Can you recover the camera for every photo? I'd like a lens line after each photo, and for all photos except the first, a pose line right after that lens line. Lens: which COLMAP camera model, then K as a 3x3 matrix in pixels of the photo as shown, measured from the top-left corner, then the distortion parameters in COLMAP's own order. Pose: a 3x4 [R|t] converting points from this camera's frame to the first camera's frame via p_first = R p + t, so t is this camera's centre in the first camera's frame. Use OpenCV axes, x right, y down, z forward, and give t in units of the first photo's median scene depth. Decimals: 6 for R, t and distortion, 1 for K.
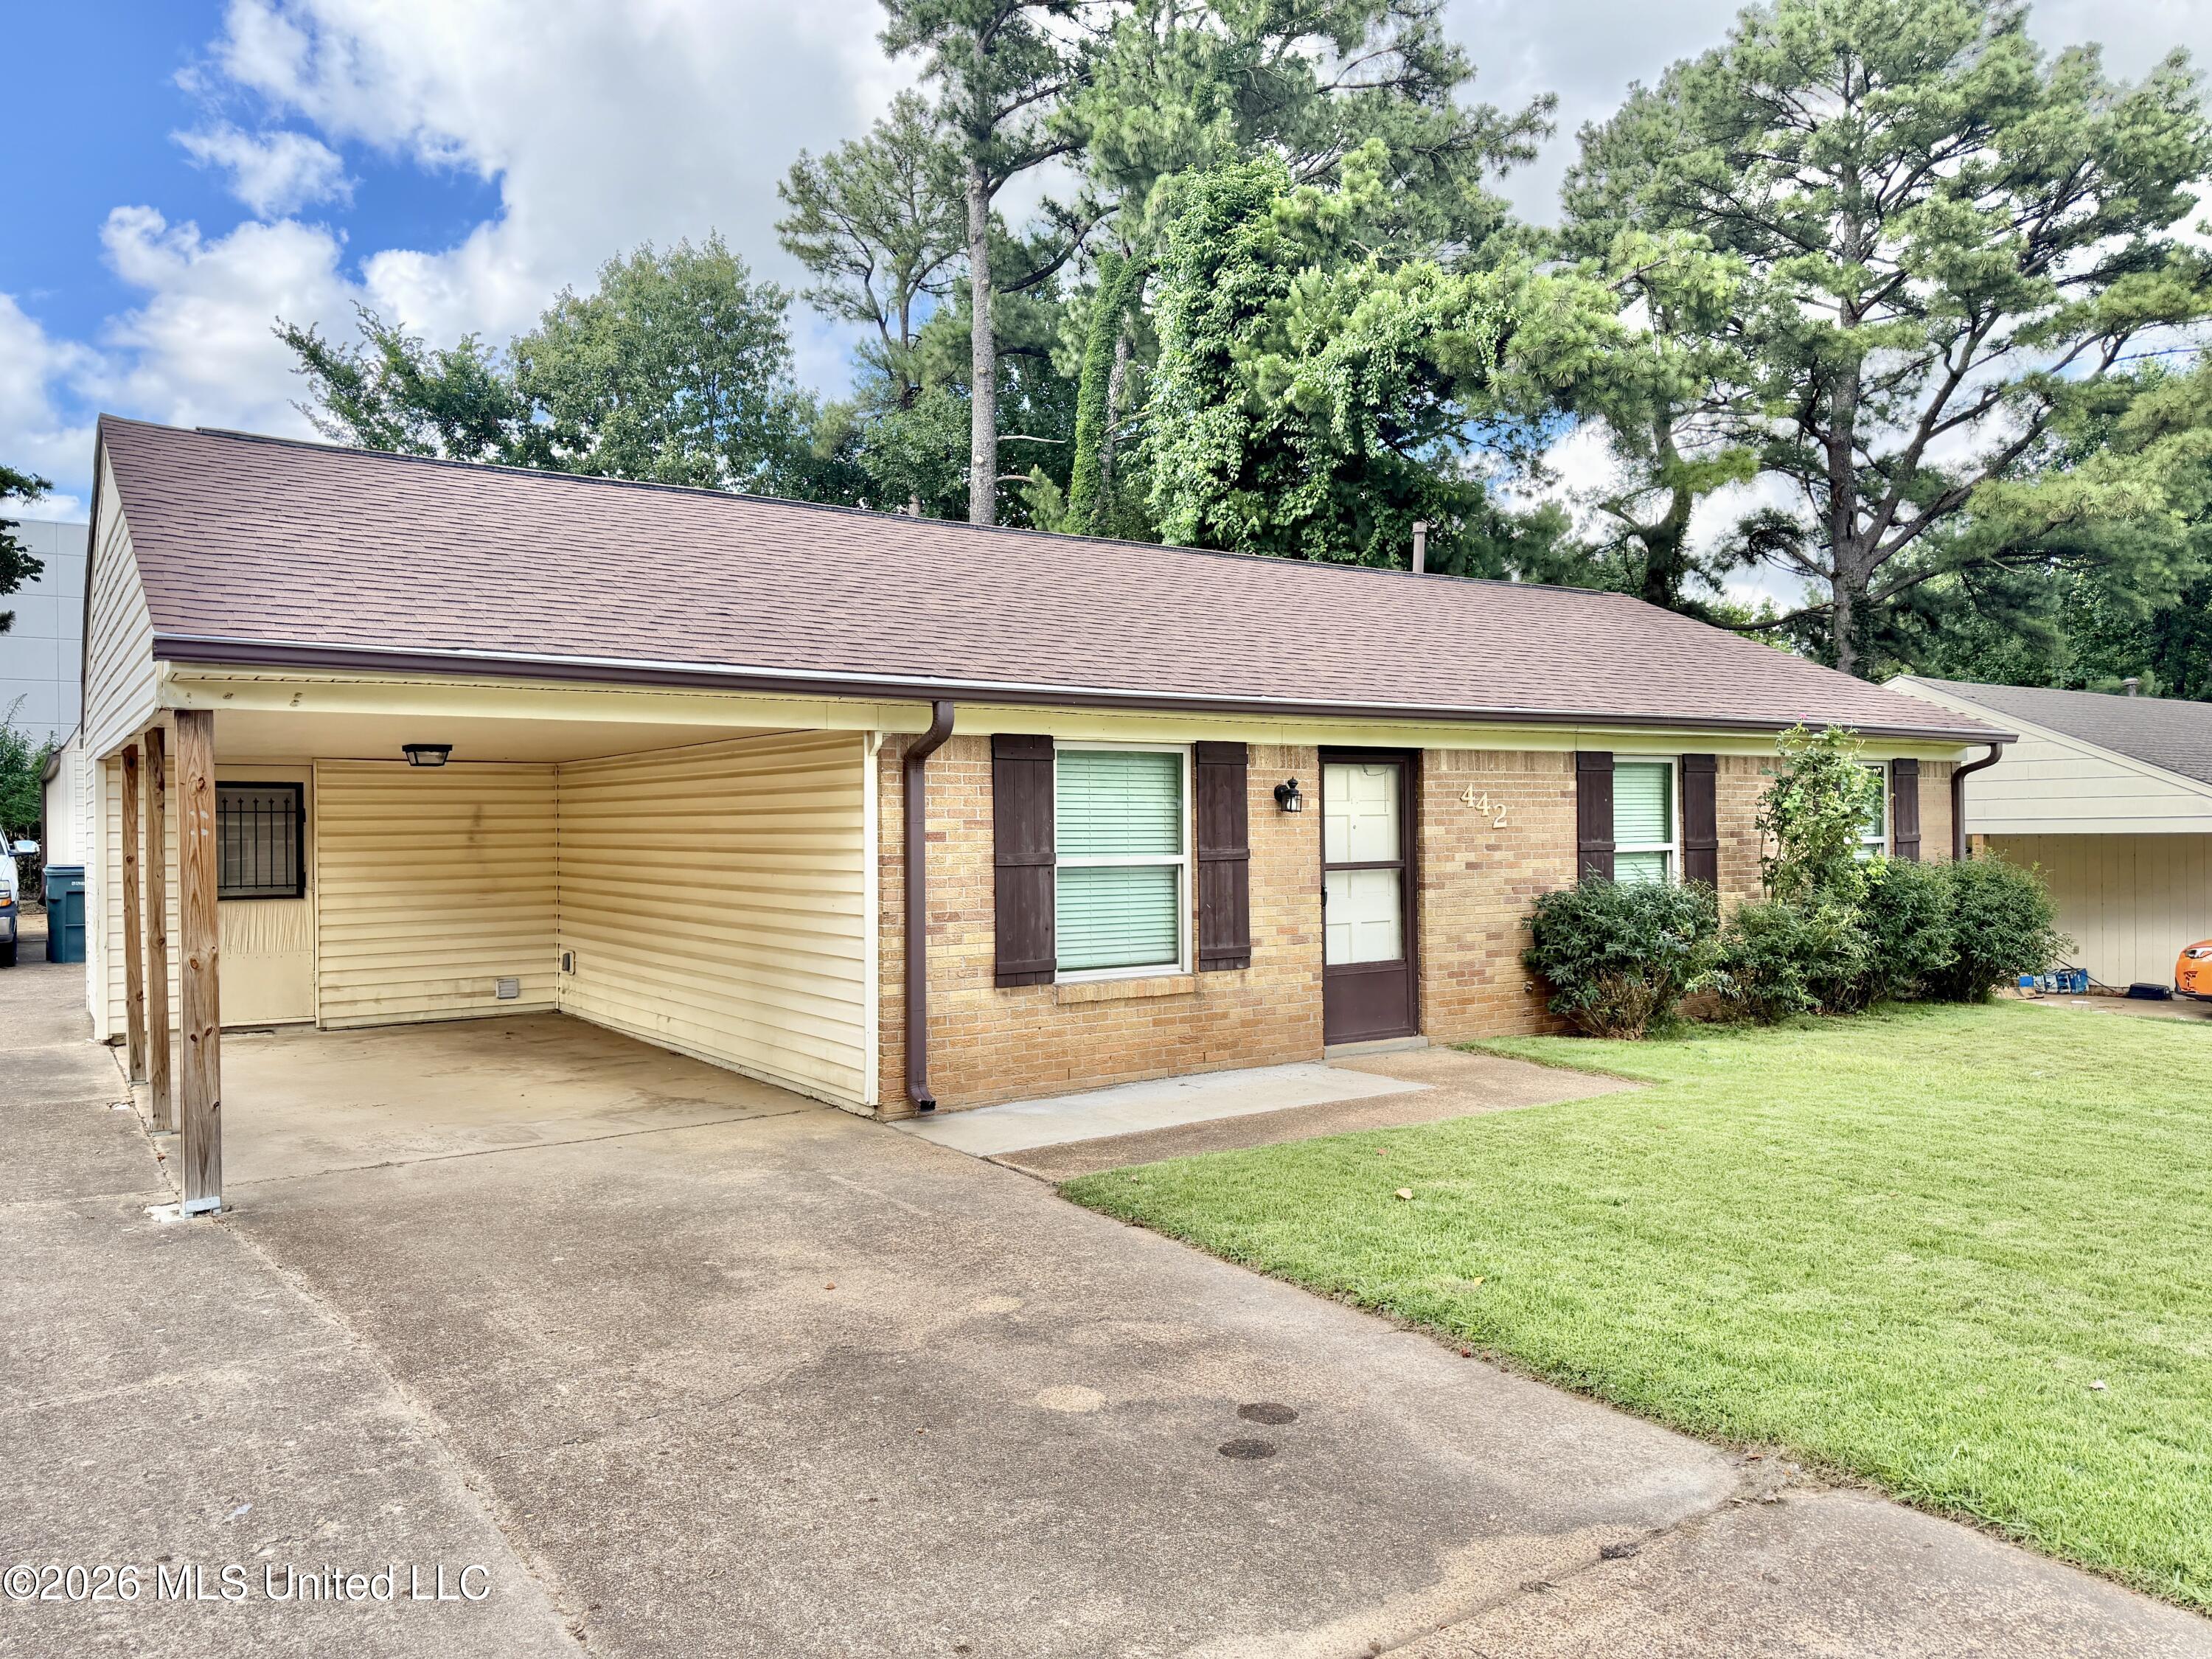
lens RADIAL K [[1555.1, 0, 1106.0], [0, 1555.1, 829.5], [0, 0, 1]] dist [0.098939, -0.138176]
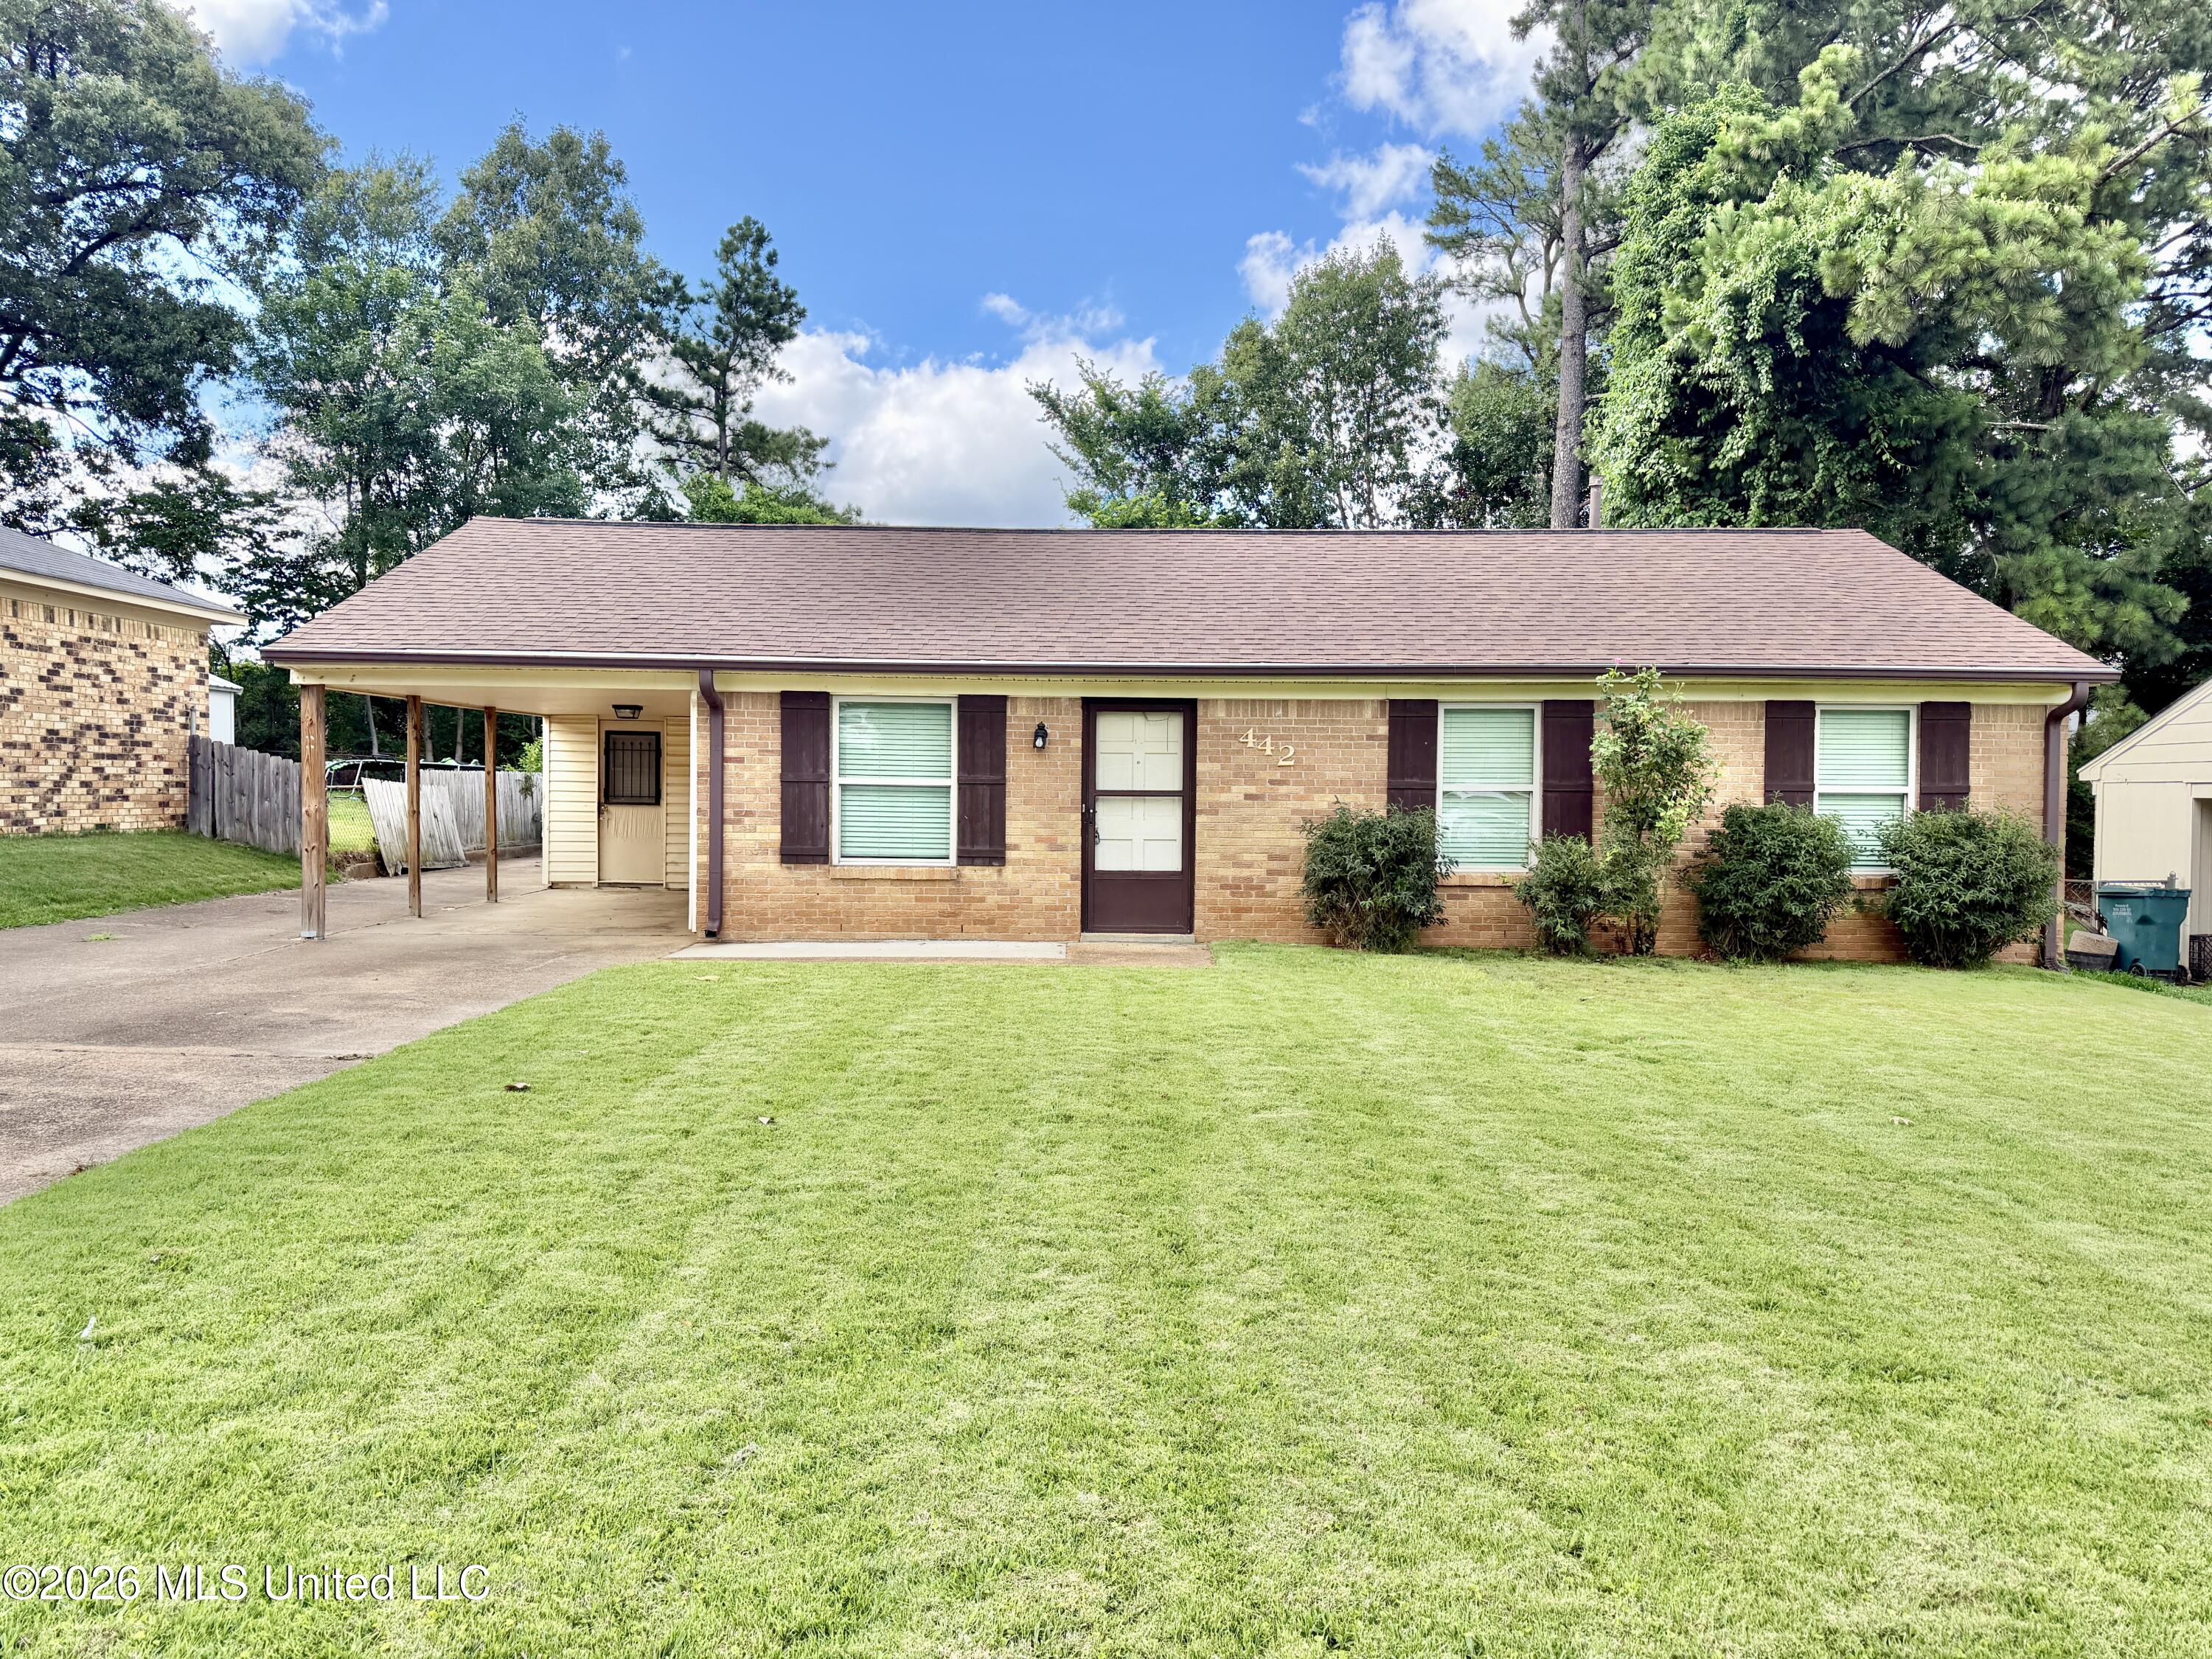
lens RADIAL K [[1536.8, 0, 1106.0], [0, 1536.8, 829.5], [0, 0, 1]] dist [0.104129, -0.143796]
pose [[0.824955, 0.033619, -0.564197, 0.822317], [-0.020543, 0.999353, 0.029512, 0.016005], [0.564825, -0.012756, 0.825112, -0.030073]]
